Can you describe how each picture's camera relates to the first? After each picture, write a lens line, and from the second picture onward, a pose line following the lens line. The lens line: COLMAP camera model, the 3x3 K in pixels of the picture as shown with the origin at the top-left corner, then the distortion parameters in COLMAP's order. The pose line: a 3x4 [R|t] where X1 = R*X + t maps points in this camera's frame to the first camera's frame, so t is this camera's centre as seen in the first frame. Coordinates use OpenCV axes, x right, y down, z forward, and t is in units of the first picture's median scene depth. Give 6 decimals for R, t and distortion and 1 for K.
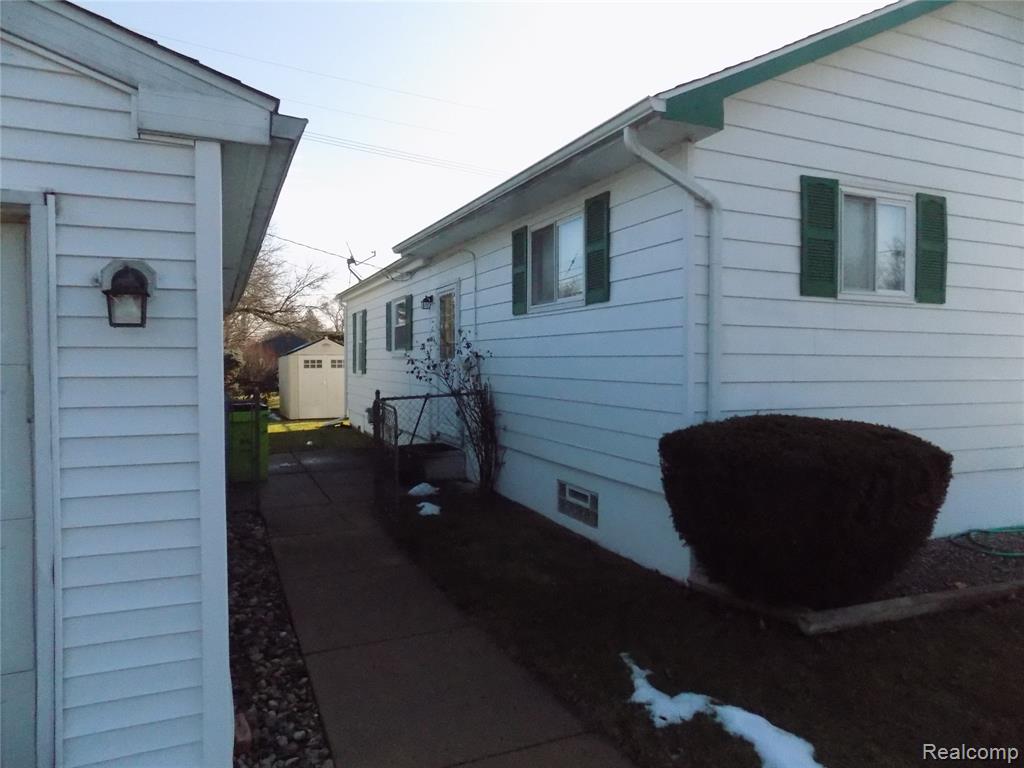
lens RADIAL K [[689.3, 0, 515.8], [0, 689.3, 373.6], [0, 0, 1]] dist [-0.058159, 0.052594]
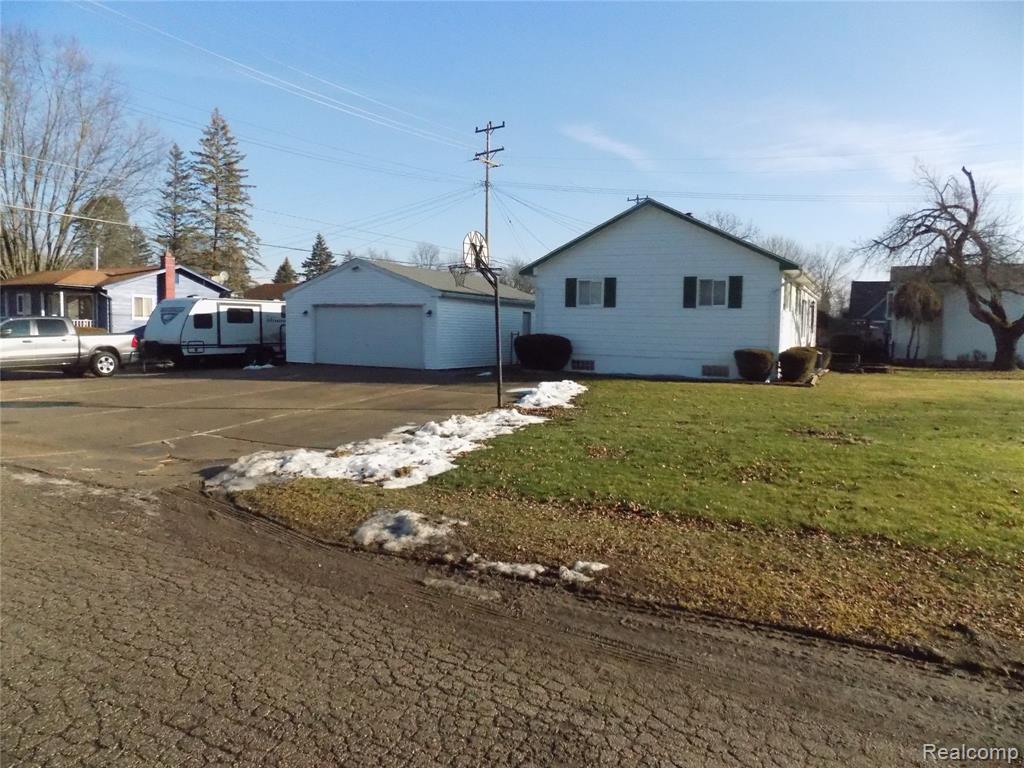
lens RADIAL K [[689.3, 0, 511.1], [0, 689.3, 381.5], [0, 0, 1]] dist [-0.058159, 0.052594]
pose [[0.624548, 0.071289, -0.777726, 5.425768], [-0.034616, 0.997373, 0.063625, 0.125178], [0.780219, -0.012815, 0.625376, -2.925790]]
